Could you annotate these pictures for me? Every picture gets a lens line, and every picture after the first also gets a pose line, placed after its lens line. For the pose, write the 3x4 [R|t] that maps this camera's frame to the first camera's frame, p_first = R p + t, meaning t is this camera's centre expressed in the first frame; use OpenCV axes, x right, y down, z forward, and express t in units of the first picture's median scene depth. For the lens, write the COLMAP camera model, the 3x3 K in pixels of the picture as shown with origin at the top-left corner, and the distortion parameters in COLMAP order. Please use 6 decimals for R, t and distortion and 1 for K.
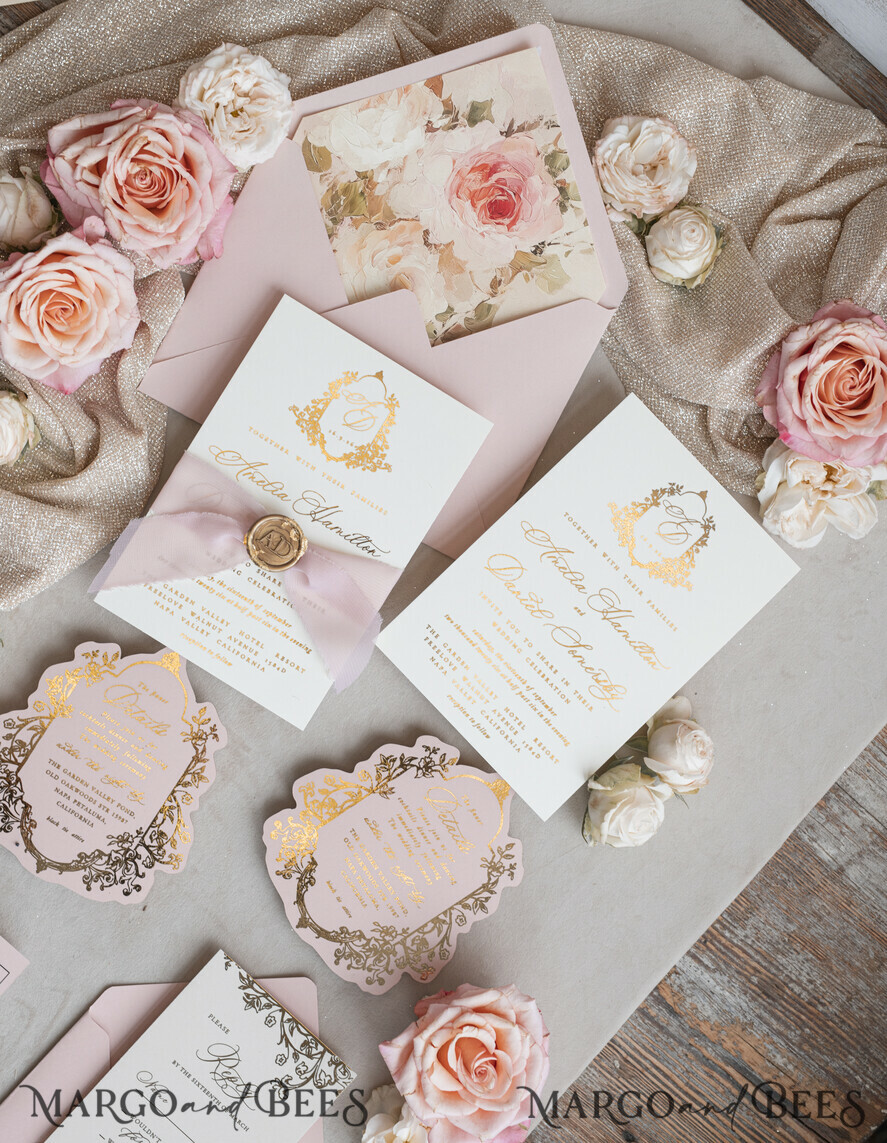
lens RADIAL K [[1990.4, 0, 417.5], [0, 1990.4, 539.9], [0, 0, 1]] dist [-0.026192, 0.020215]
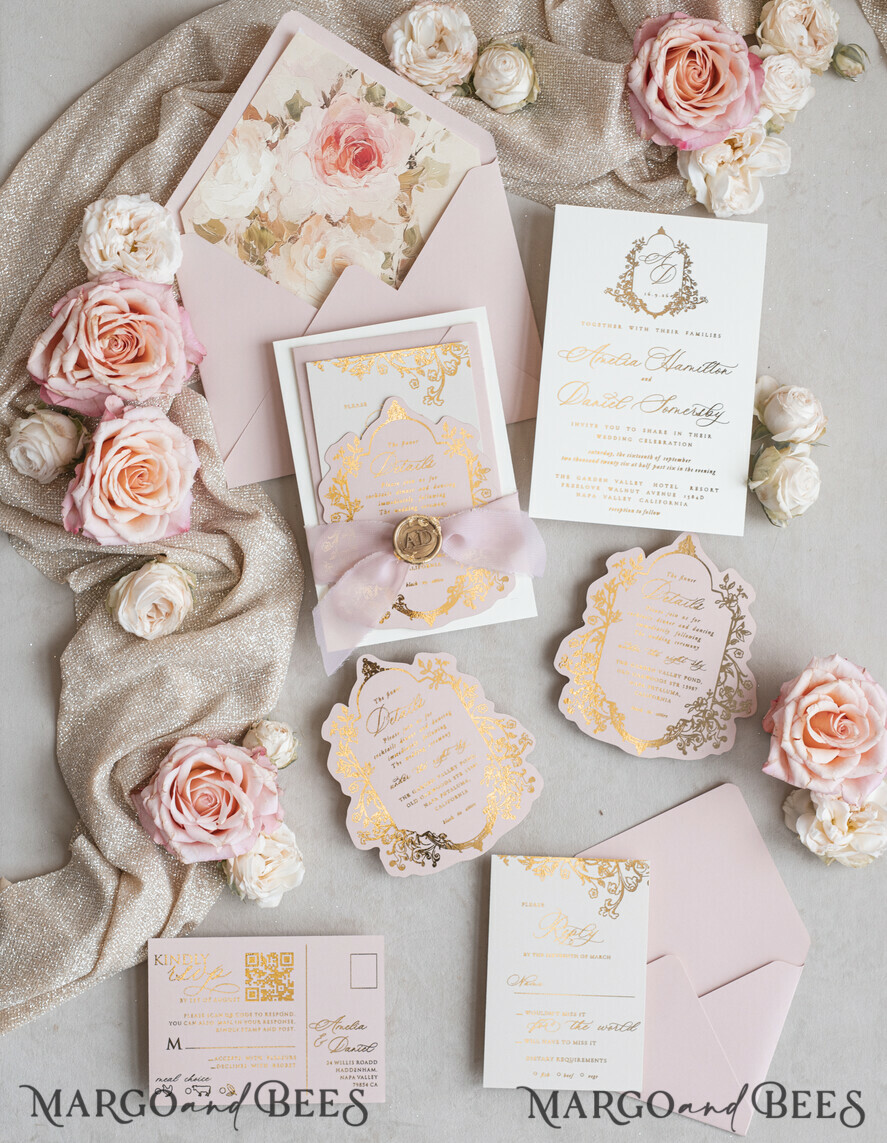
lens RADIAL K [[2264.5, 0, 450.3], [0, 2264.5, 631.6], [0, 0, 1]] dist [-0.043894, 0.098404]
pose [[0.751336, -0.659741, -0.015400, -0.080460], [0.659162, 0.749149, 0.065434, -0.015320], [-0.031632, -0.059314, 0.997738, -0.312283]]
